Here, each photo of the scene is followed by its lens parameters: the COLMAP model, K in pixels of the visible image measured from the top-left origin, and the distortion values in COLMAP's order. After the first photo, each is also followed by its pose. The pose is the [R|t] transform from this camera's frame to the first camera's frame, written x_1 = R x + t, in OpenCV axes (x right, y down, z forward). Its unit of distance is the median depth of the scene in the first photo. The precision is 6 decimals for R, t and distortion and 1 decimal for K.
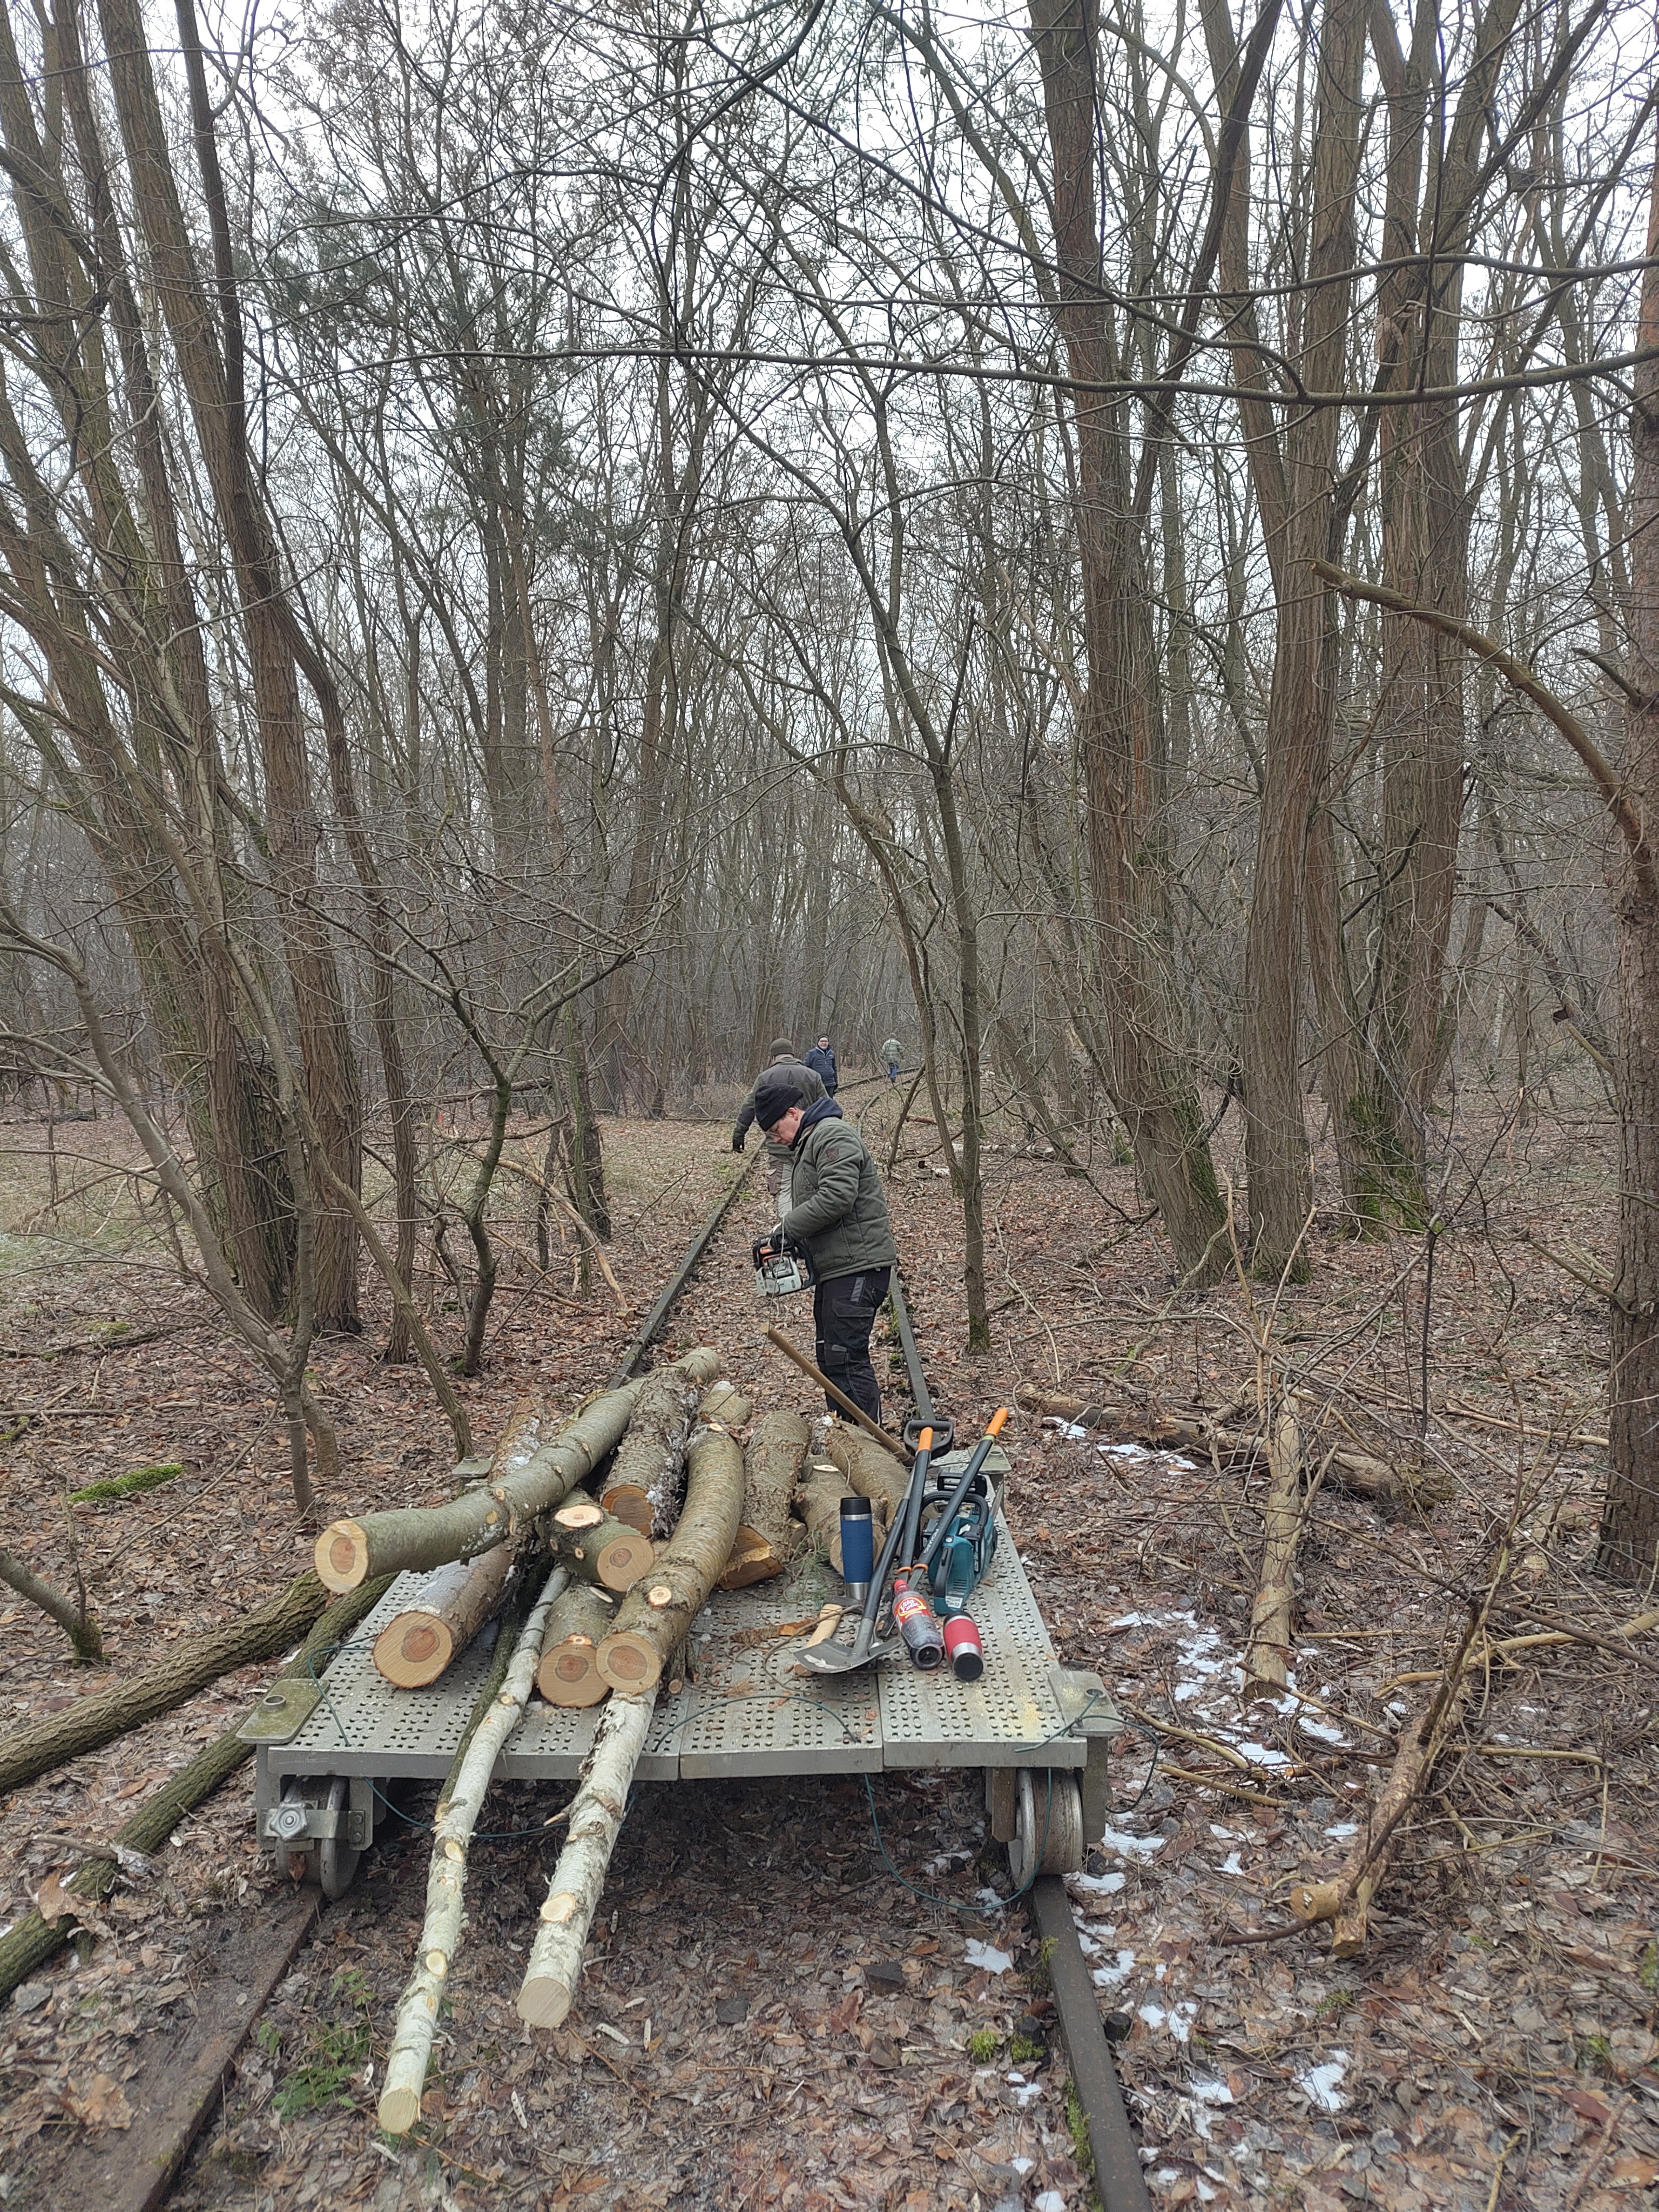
lens RADIAL K [[1488.9, 0, 817.2], [0, 1488.9, 1110.4], [0, 0, 1]] dist [0.061593, -0.068866]
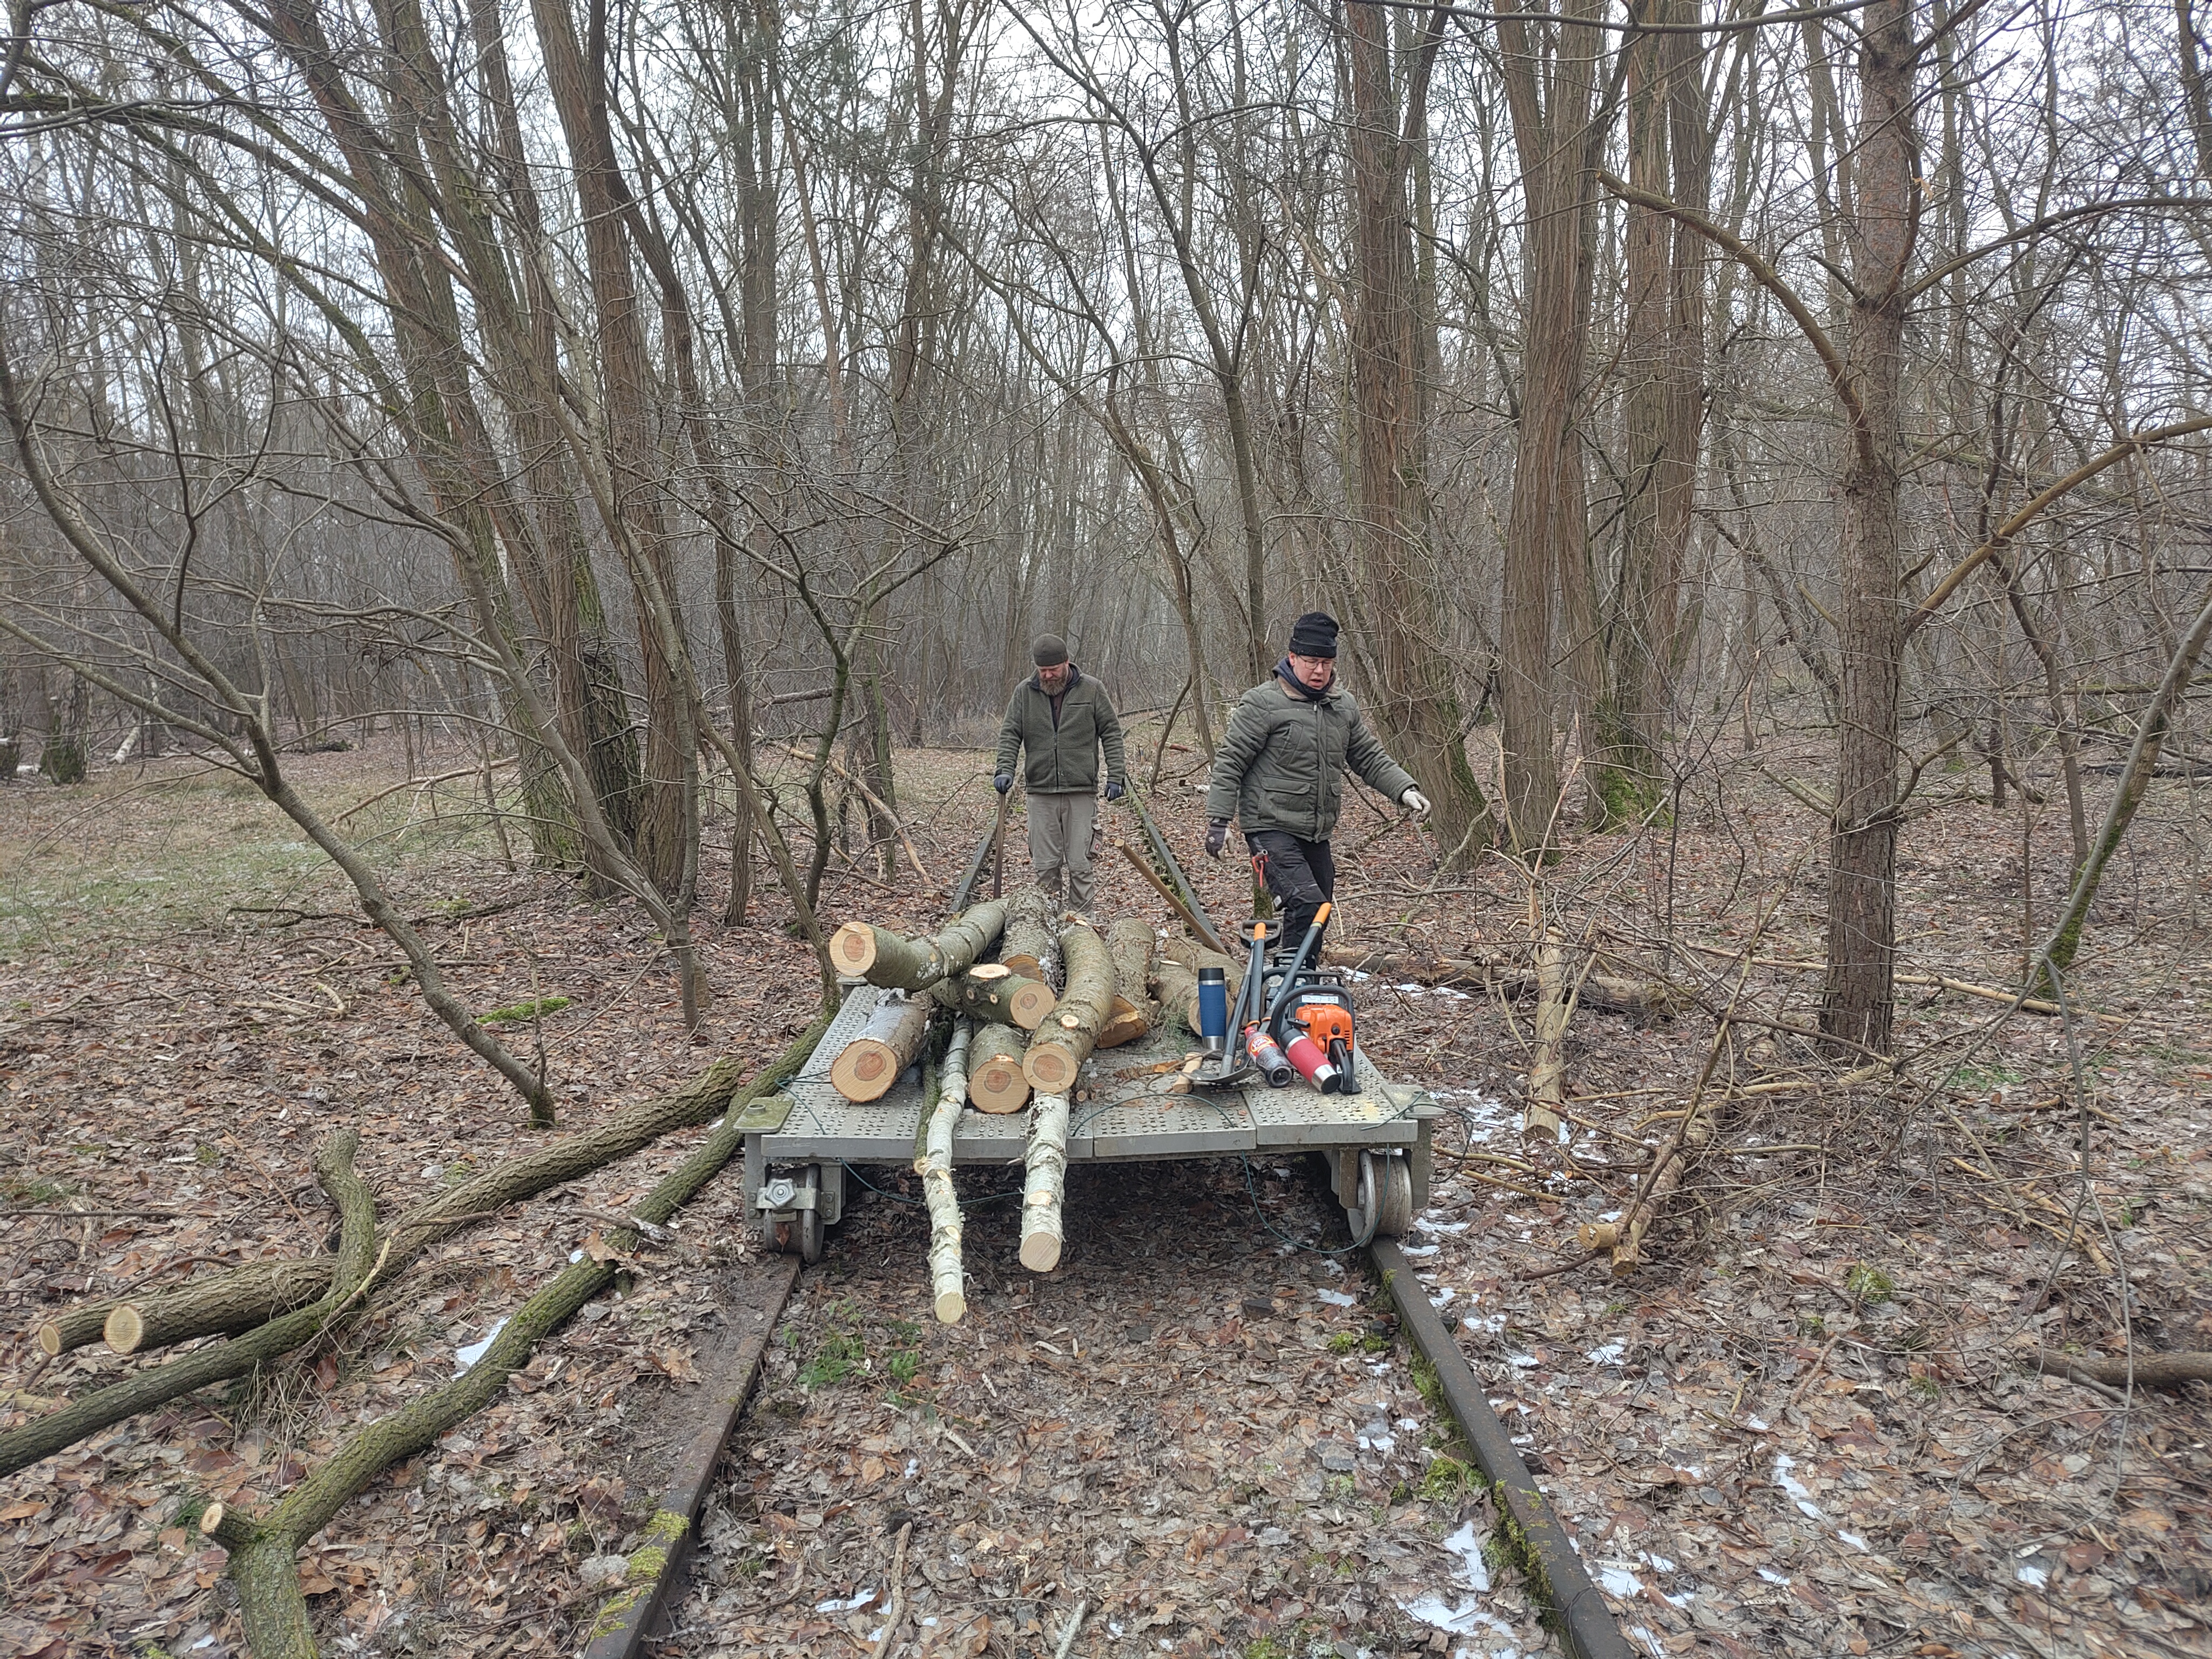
lens RADIAL K [[1488.9, 0, 1125.6], [0, 1488.9, 814.0], [0, 0, 1]] dist [0.061593, -0.068866]
pose [[0.998883, -0.005805, 0.046901, -0.113511], [0.003963, 0.999221, 0.039277, 0.104711], [-0.047093, -0.039047, 0.998127, -0.211424]]
